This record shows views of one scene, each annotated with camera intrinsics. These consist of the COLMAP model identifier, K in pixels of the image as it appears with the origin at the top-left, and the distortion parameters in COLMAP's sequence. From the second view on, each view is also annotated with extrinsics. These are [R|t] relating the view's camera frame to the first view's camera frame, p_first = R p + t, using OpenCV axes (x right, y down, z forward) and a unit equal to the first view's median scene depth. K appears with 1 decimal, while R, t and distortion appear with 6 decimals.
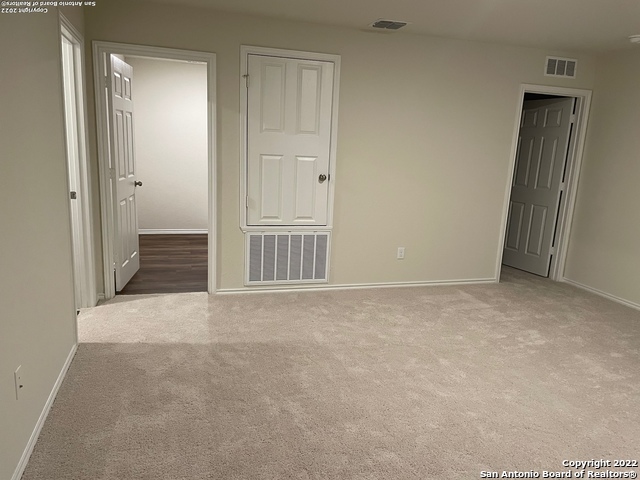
lens RADIAL K [[475.3, 0, 320.0], [0, 475.3, 240.0], [0, 0, 1]] dist [0.068531, -0.097792]
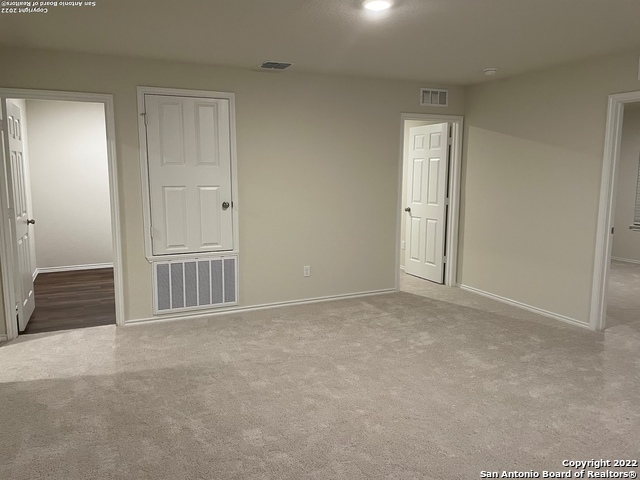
lens RADIAL K [[486.9, 0, 319.5], [0, 486.9, 228.2], [0, 0, 1]] dist [0.072949, -0.099128]
pose [[0.990114, -0.062196, 0.125720, 0.078402], [0.071179, 0.995125, -0.068263, 0.009538], [-0.120862, 0.076537, 0.989714, -0.103132]]
